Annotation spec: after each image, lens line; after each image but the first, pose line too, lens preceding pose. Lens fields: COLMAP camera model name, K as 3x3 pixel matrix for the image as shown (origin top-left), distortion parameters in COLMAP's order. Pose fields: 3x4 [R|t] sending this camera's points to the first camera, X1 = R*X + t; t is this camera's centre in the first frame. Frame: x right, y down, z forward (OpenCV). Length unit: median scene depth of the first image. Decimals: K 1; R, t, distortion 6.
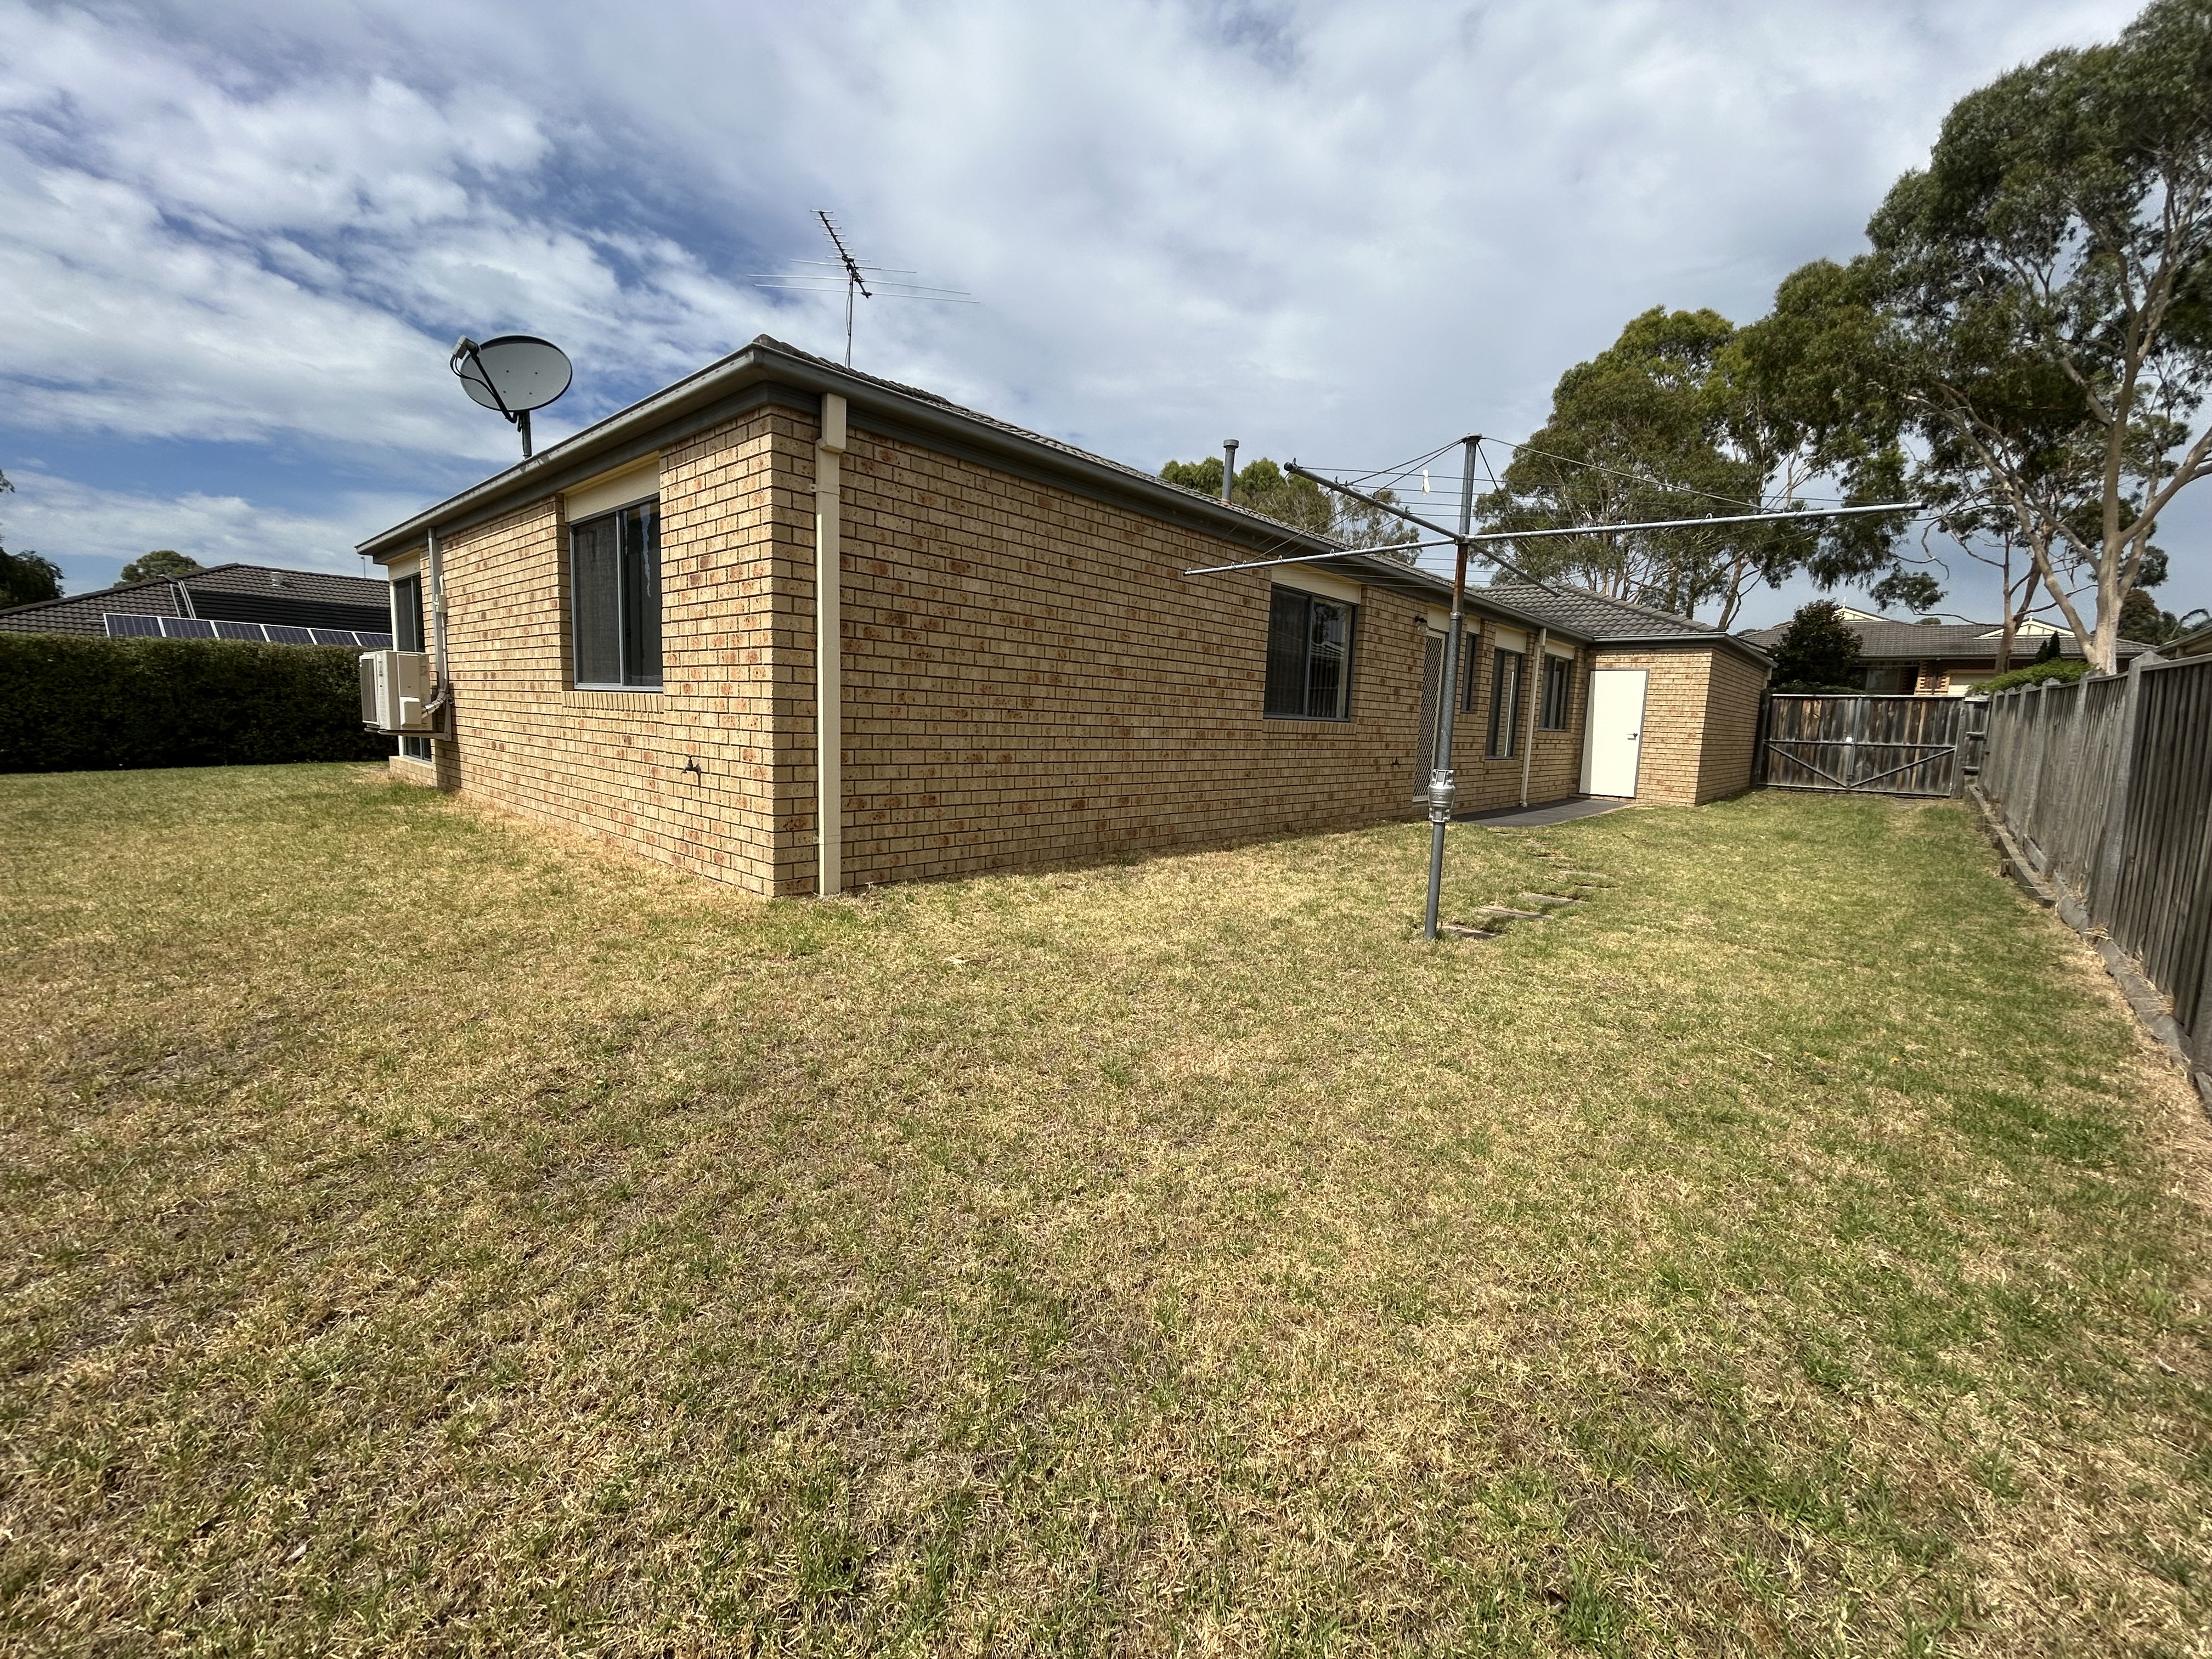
lens RADIAL K [[899.7, 0, 1106.0], [0, 899.7, 829.5], [0, 0, 1]] dist [-0.014207, -0.000119]
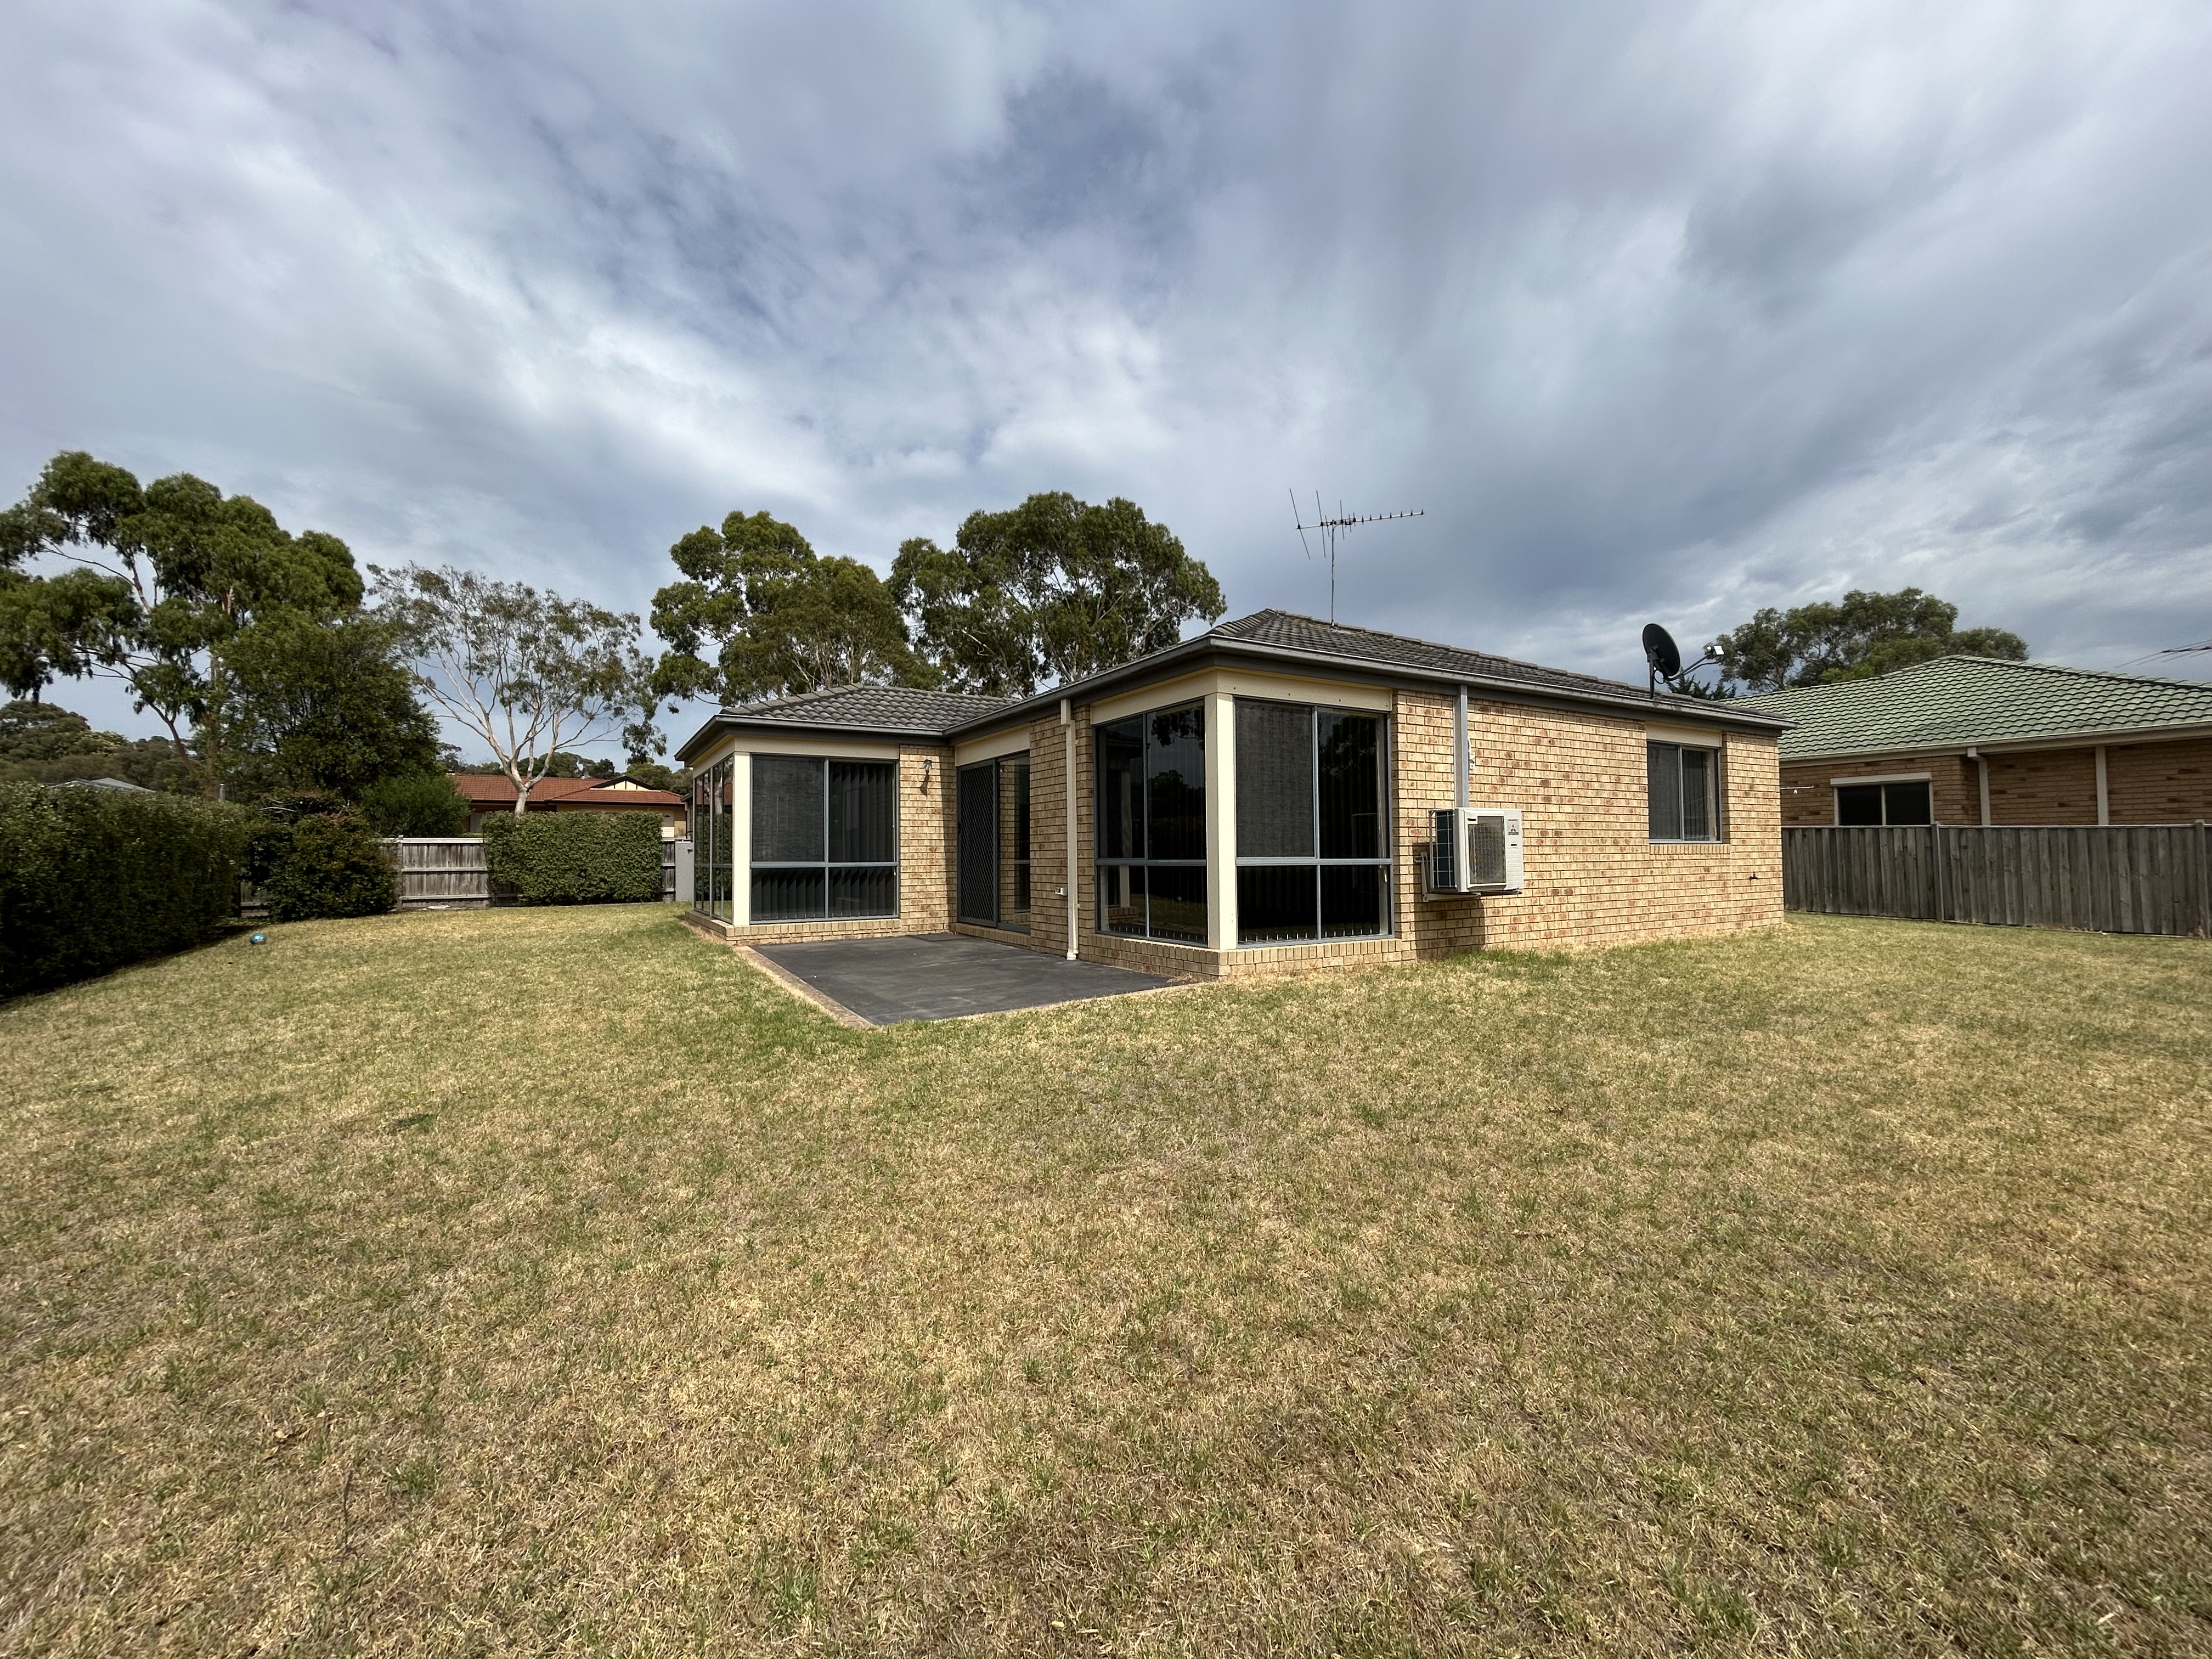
lens RADIAL K [[899.7, 0, 1106.0], [0, 899.7, 829.5], [0, 0, 1]] dist [-0.014207, -0.000119]
pose [[0.306077, -0.010888, 0.951944, -2.546762], [0.140555, 0.989493, -0.033875, -0.280613], [-0.941574, 0.144168, 0.304392, 1.522086]]
